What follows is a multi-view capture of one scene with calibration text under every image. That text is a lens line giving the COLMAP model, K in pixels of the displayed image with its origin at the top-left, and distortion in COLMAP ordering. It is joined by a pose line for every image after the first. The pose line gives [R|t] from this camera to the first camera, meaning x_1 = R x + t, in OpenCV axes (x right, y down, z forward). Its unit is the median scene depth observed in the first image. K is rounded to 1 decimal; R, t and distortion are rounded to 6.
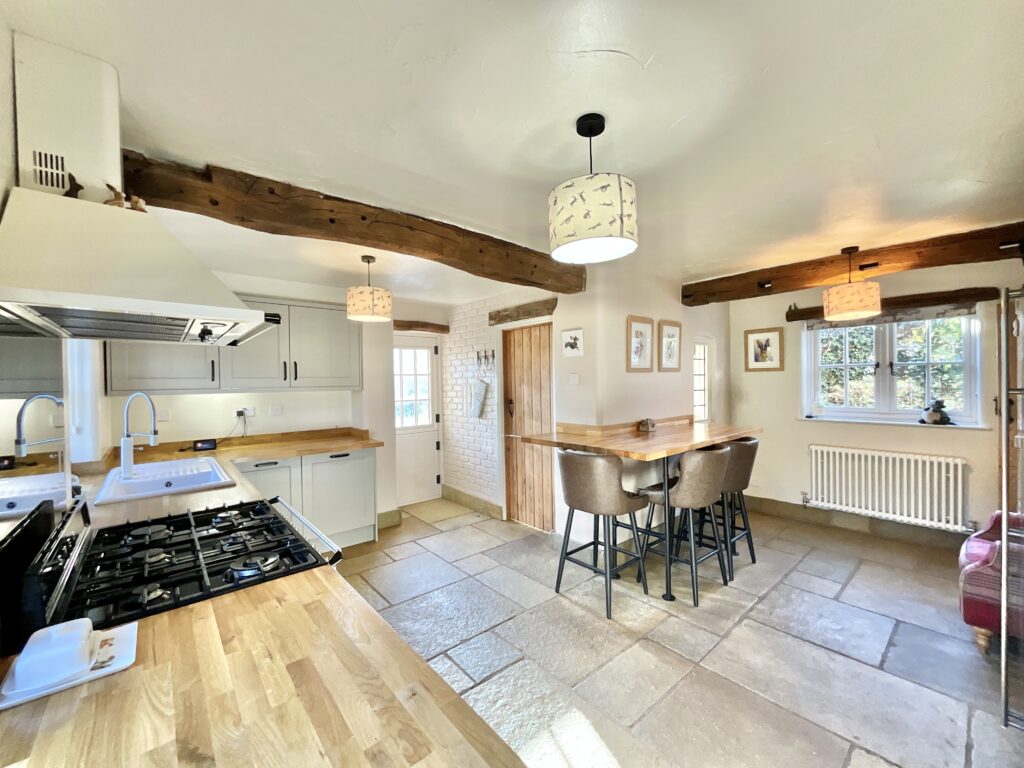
lens RADIAL K [[410.8, 0, 513.4], [0, 410.8, 386.6], [0, 0, 1]] dist [0.000009, 0.000066]
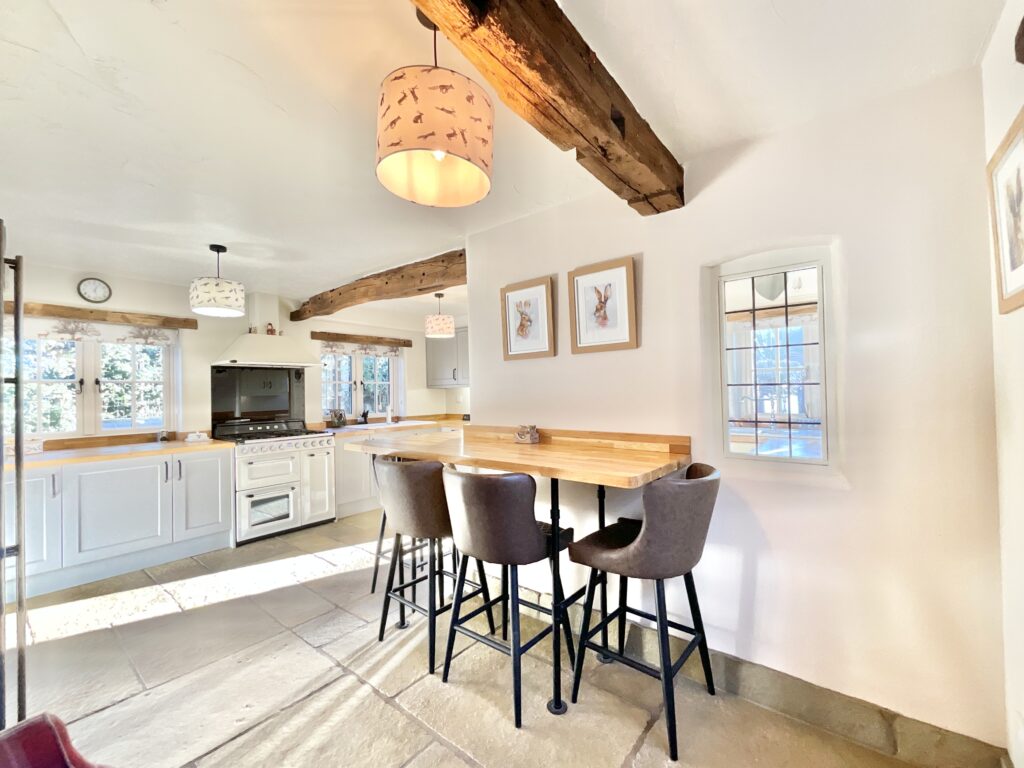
lens RADIAL K [[434.5, 0, 509.7], [0, 434.5, 386.3], [0, 0, 1]] dist [-0.003311, 0.008773]
pose [[0.175205, -0.001408, -0.984531, 1.216002], [0.003486, 0.999994, -0.000810, 0.016101], [0.984526, -0.003290, 0.175209, 0.981153]]
